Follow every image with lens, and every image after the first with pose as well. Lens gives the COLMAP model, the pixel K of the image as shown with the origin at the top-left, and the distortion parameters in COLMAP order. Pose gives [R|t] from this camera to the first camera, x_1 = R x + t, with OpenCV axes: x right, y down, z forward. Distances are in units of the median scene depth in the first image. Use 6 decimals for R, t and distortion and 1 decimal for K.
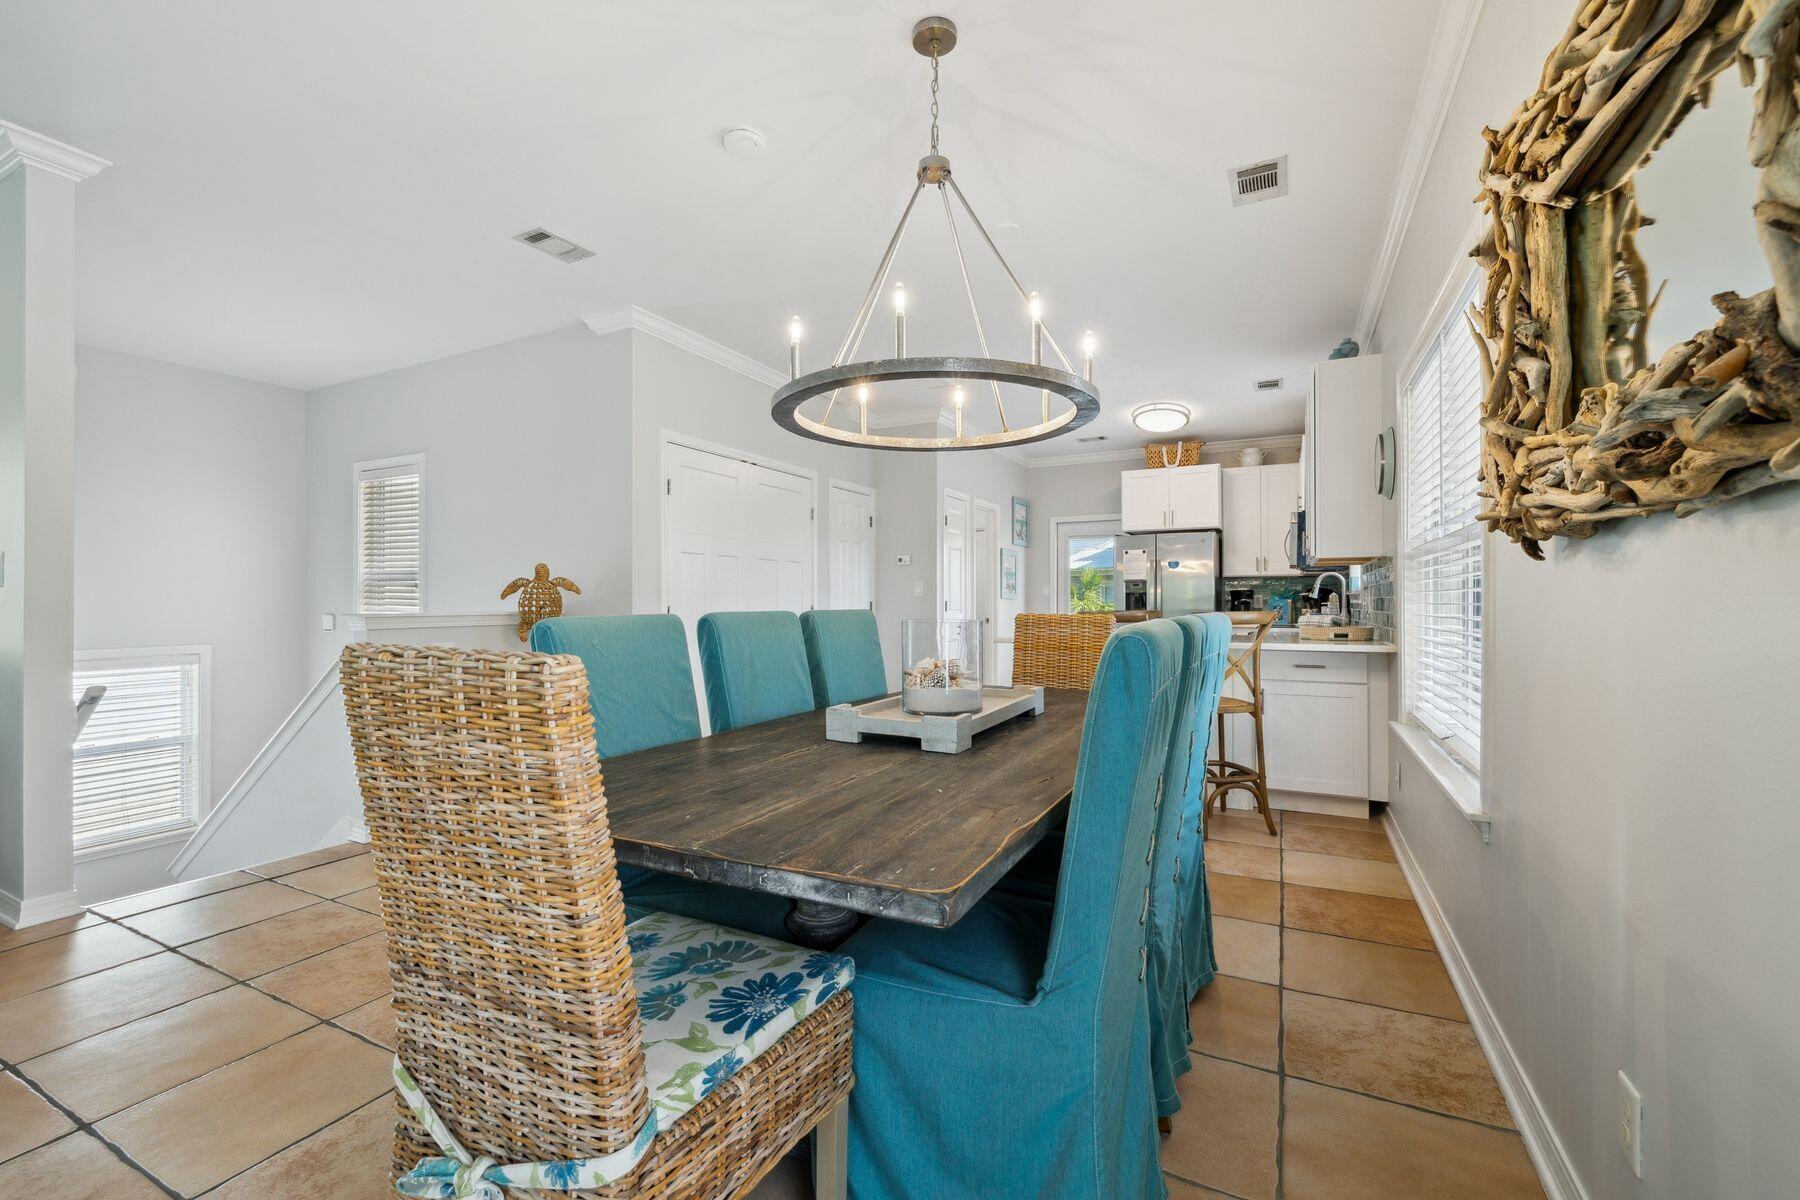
lens RADIAL K [[753.9, 0, 896.3], [0, 753.9, 599.0], [0, 0, 1]] dist [0.000445, 0.000152]
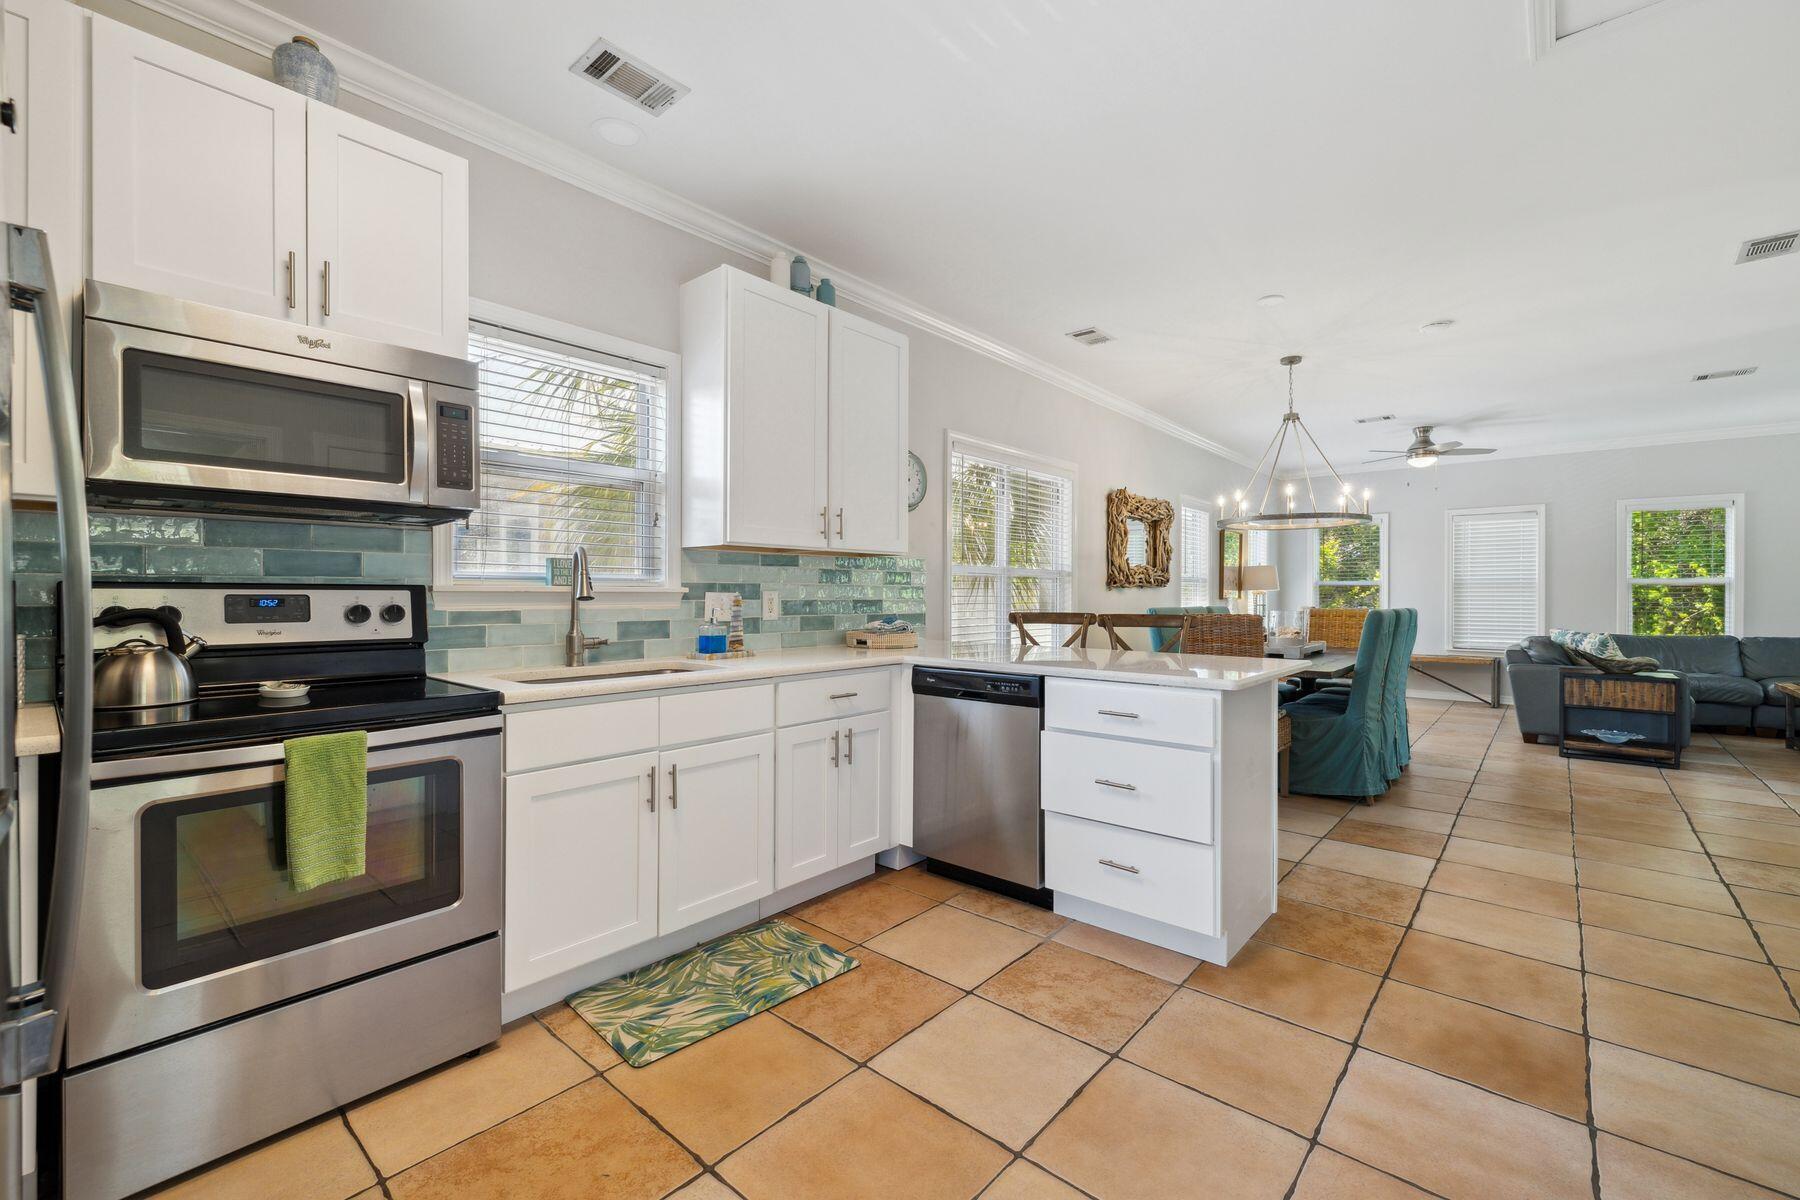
lens RADIAL K [[756.1, 0, 896.8], [0, 756.1, 594.0], [0, 0, 1]] dist [0.000143, 0.000459]
pose [[-0.969842, -0.001789, 0.243728, 0.214090], [-0.002672, 0.999991, -0.003292, -0.003608], [-0.243720, -0.003844, -0.969838, 1.149625]]
